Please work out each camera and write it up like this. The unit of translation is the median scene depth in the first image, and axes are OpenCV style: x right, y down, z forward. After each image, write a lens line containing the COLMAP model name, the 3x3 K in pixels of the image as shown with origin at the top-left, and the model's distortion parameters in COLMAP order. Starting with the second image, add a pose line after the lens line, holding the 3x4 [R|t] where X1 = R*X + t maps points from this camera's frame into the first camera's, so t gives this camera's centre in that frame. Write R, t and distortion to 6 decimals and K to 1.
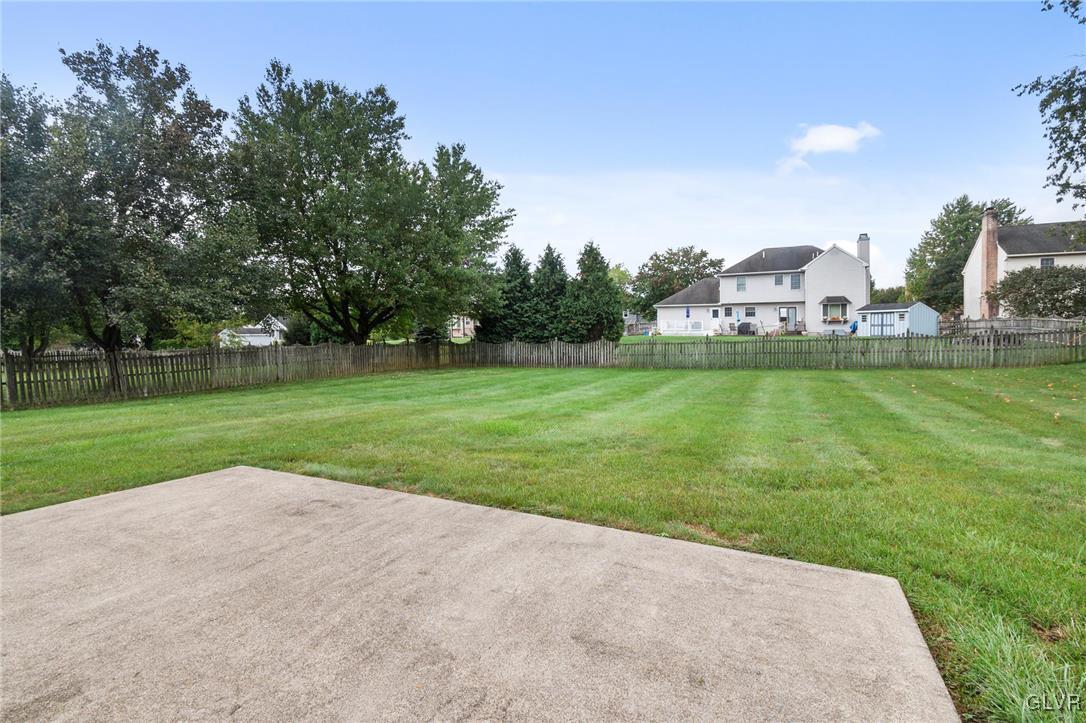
lens RADIAL K [[487.8, 0, 548.7], [0, 487.8, 343.2], [0, 0, 1]] dist [0.008855, -0.003938]
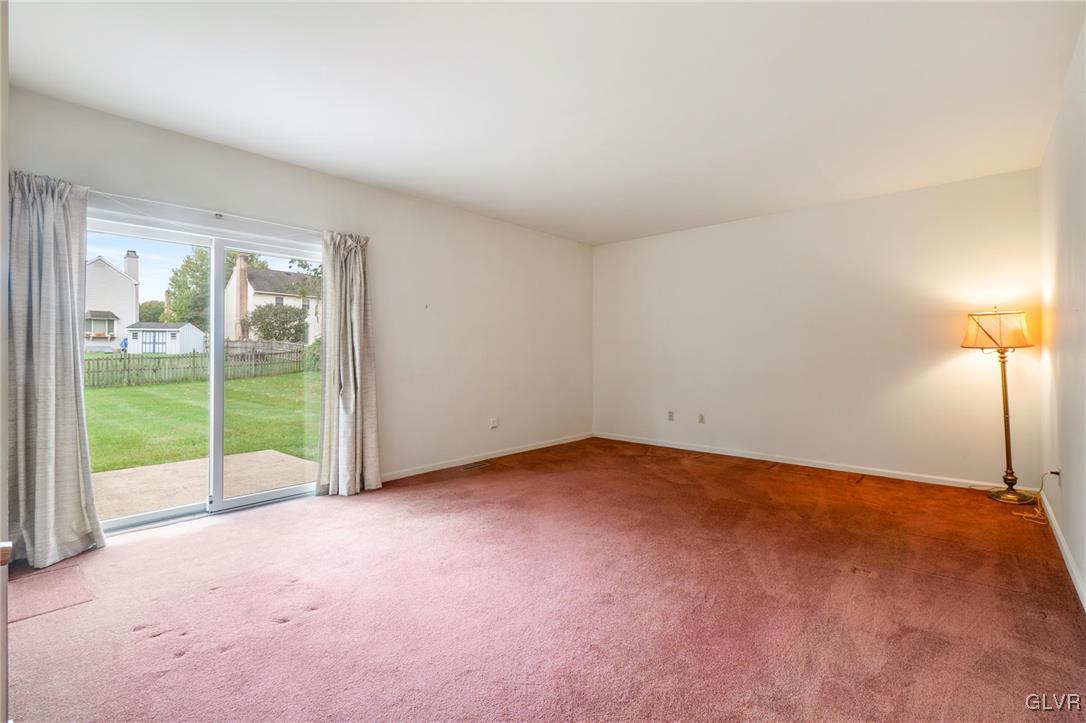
lens RADIAL K [[487.8, 0, 542.5], [0, 487.8, 352.8], [0, 0, 1]] dist [0.008855, -0.003938]
pose [[0.272571, 0.002432, 0.962133, -0.259452], [0.009242, 0.999944, -0.005146, -0.007263], [-0.962091, 0.010294, 0.272533, -0.214404]]
